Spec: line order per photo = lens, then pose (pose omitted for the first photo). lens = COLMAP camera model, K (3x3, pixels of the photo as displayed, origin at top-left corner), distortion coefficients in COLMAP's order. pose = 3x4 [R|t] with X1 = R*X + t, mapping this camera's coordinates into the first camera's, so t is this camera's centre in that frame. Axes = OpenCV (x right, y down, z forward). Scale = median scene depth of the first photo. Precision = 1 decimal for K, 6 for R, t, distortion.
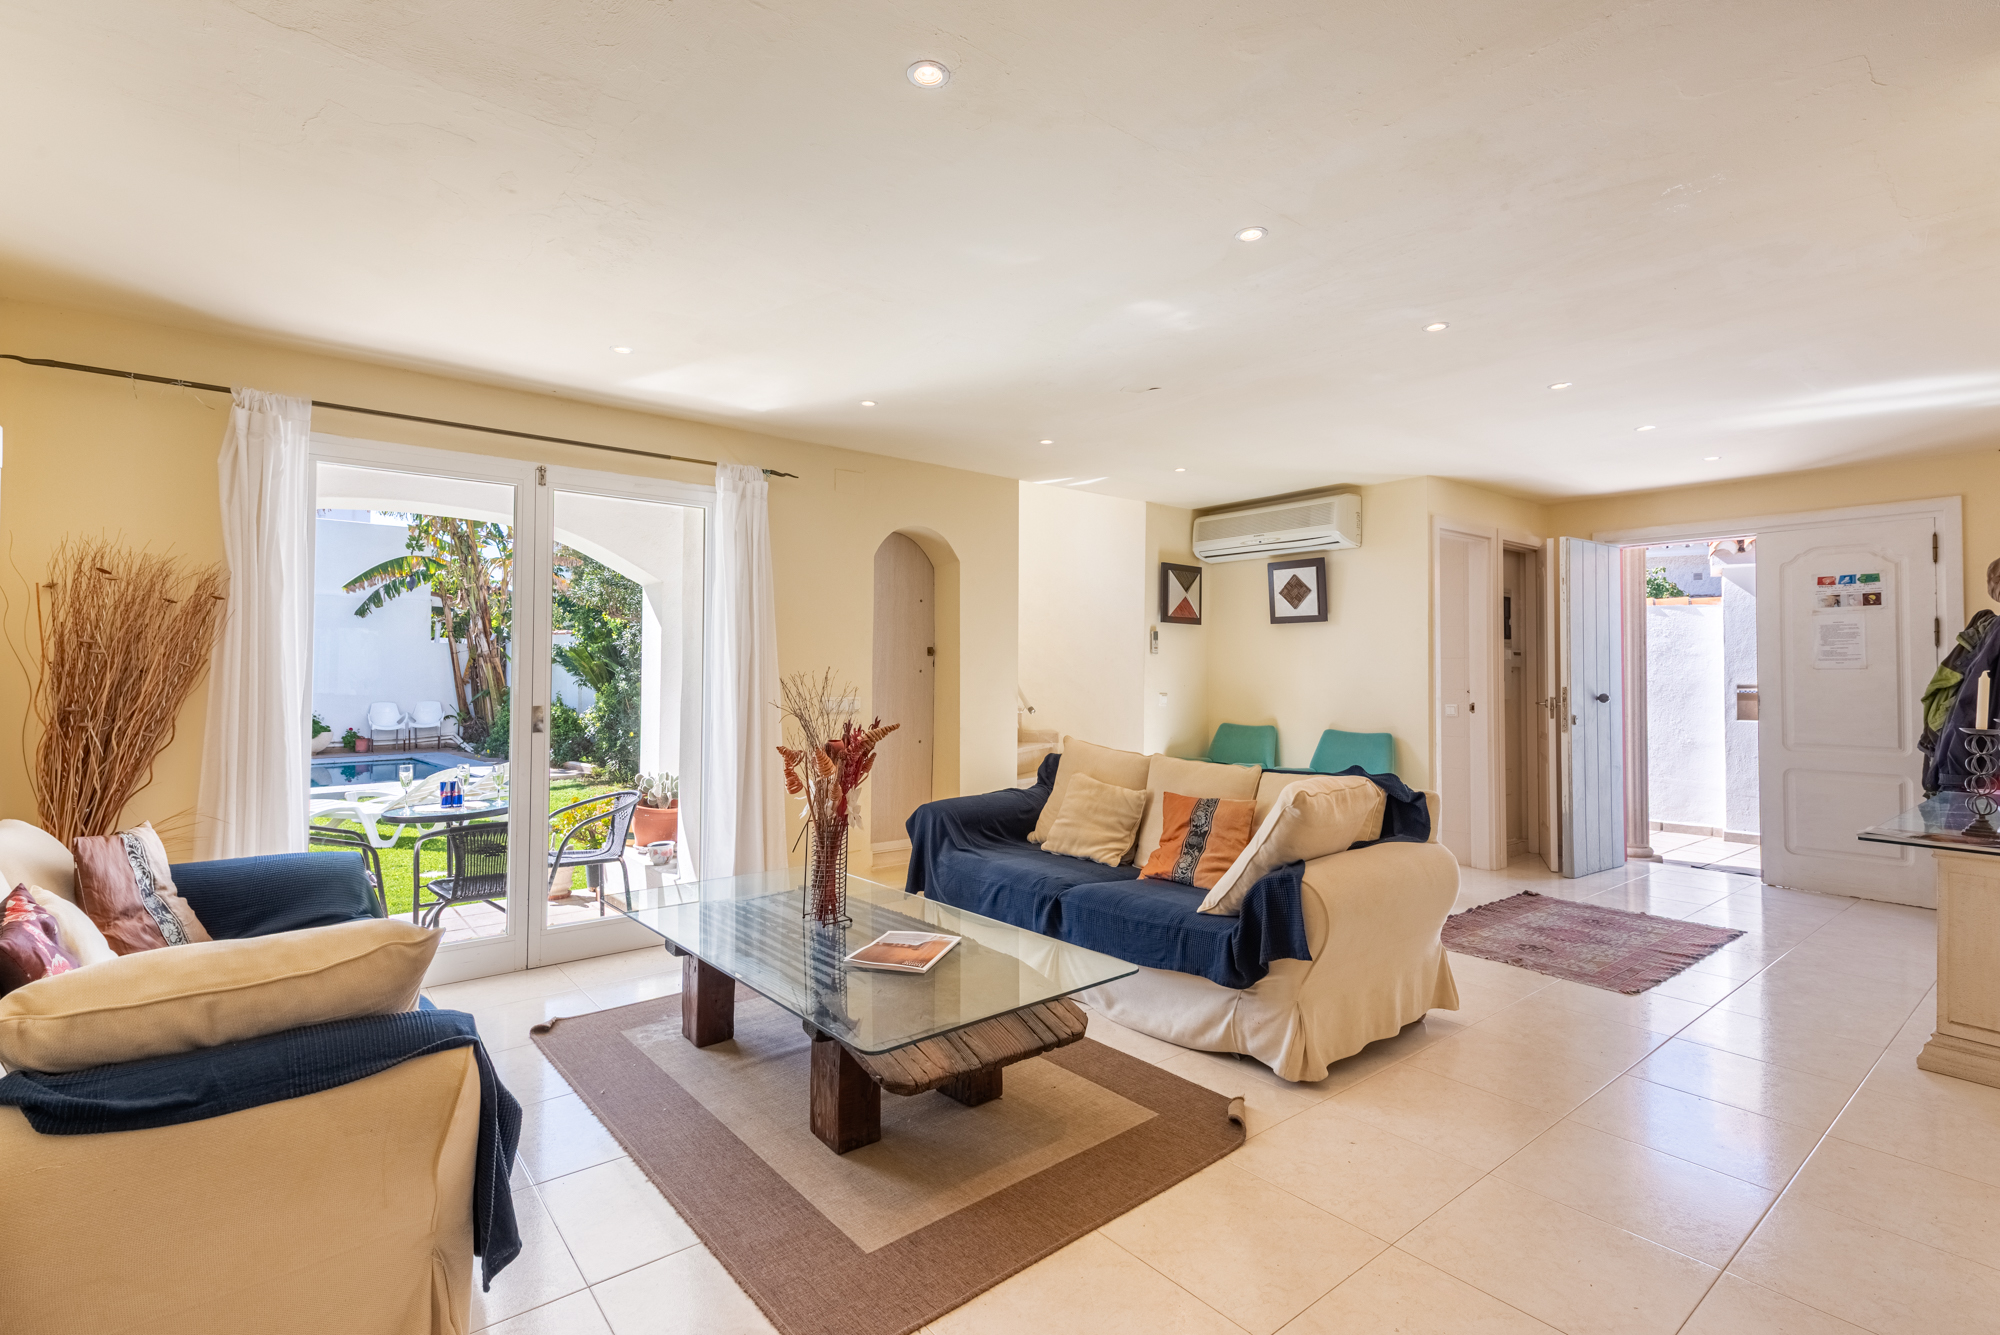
lens RADIAL K [[941.5, 0, 1048.3], [0, 941.5, 663.9], [0, 0, 1]] dist [0.014647, -0.000042]
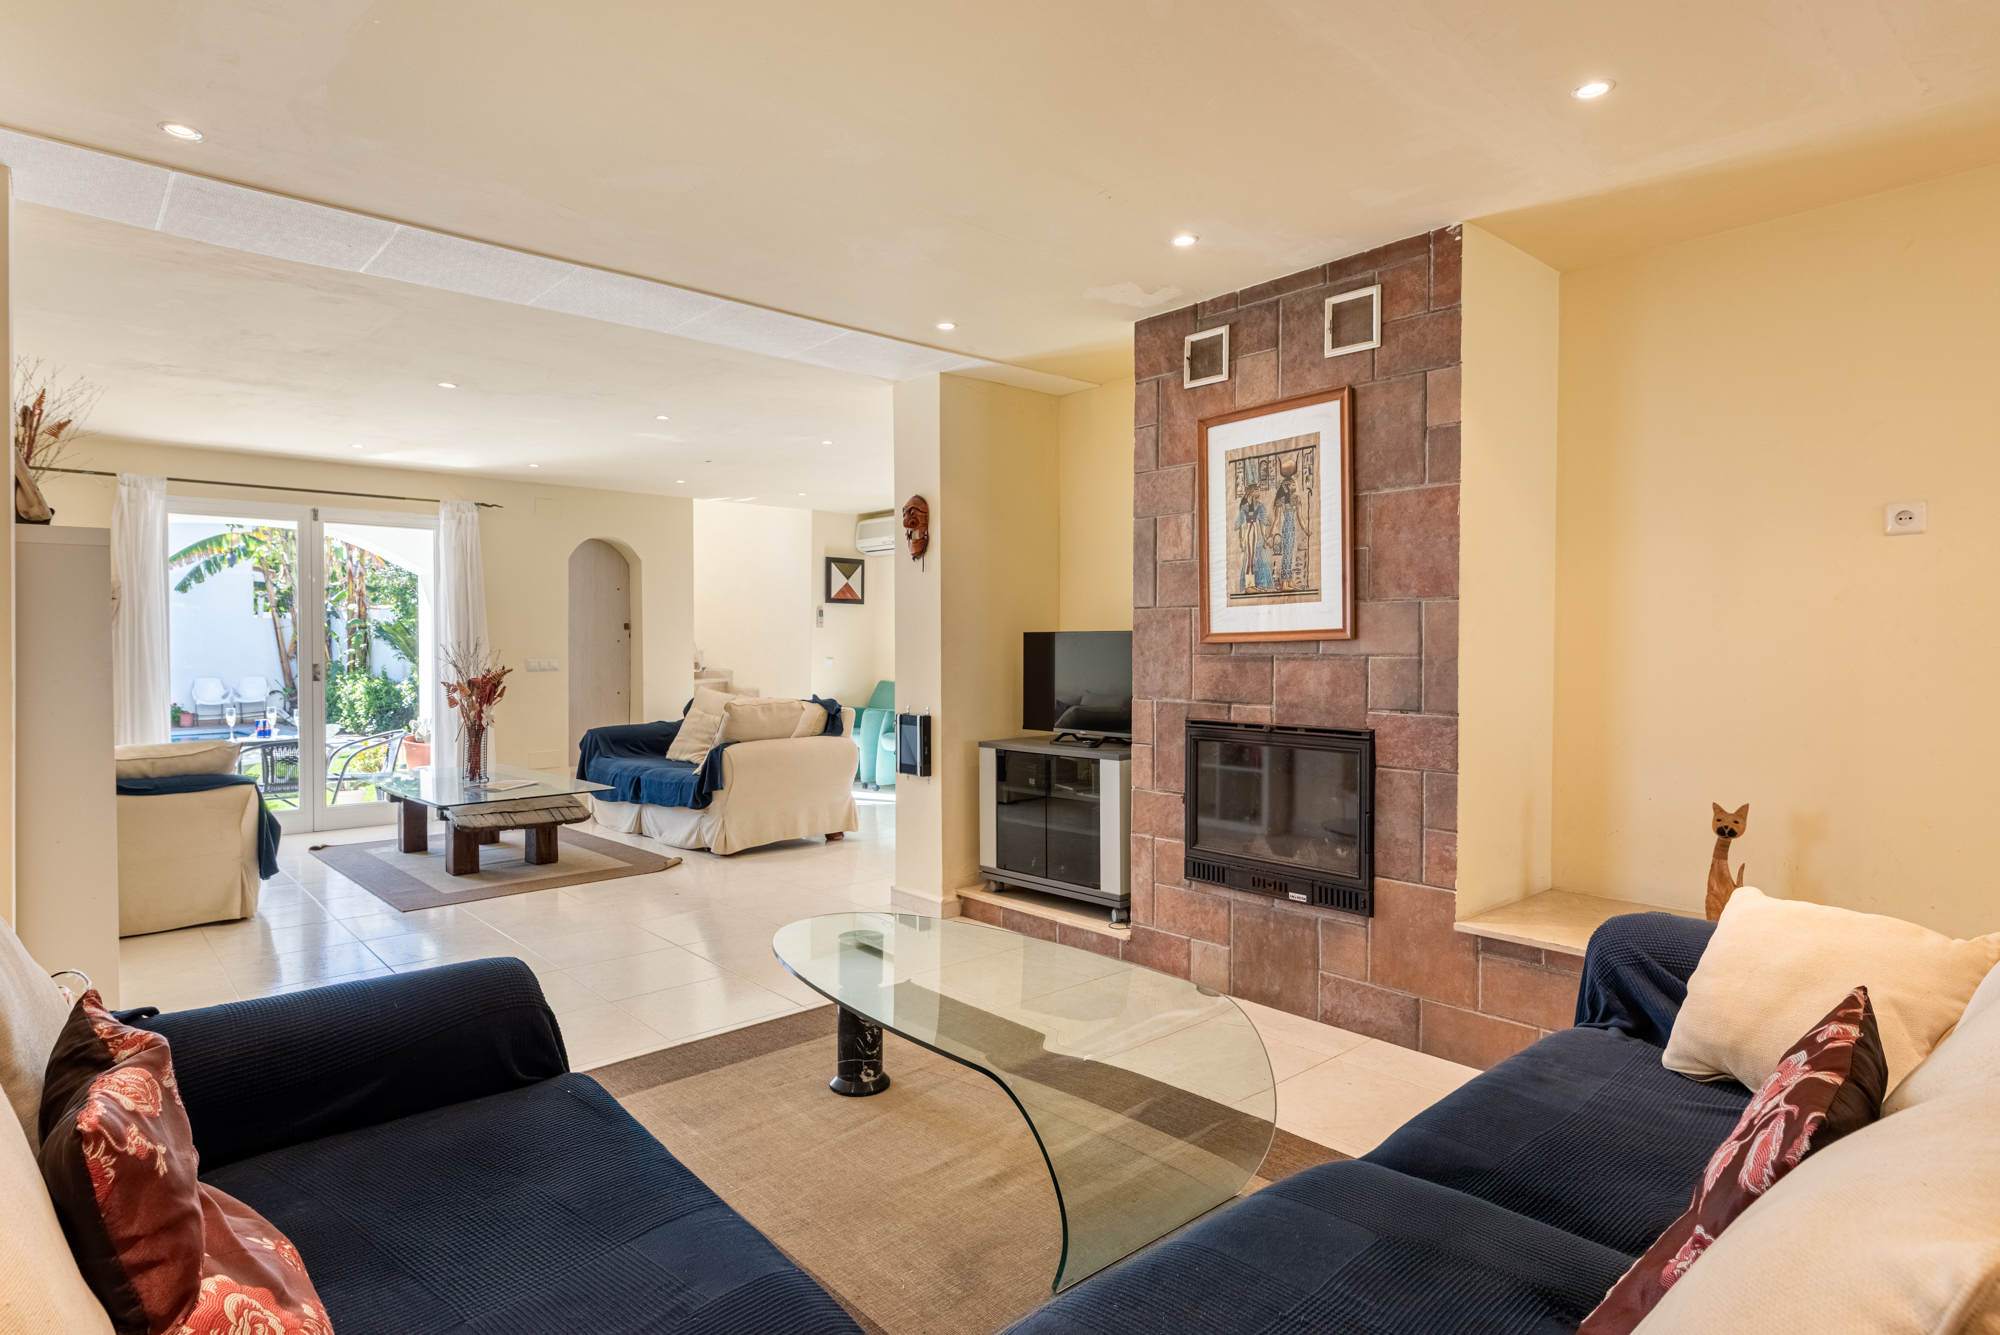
lens RADIAL K [[1021.5, 0, 1000.0], [0, 1021.5, 667.5], [0, 0, 1]] dist [0.000525, -0.000147]
pose [[0.998709, -0.007015, 0.050309, 0.289291], [0.005442, 0.999494, 0.031337, 0.002284], [-0.050503, -0.031023, 0.998242, -0.425279]]
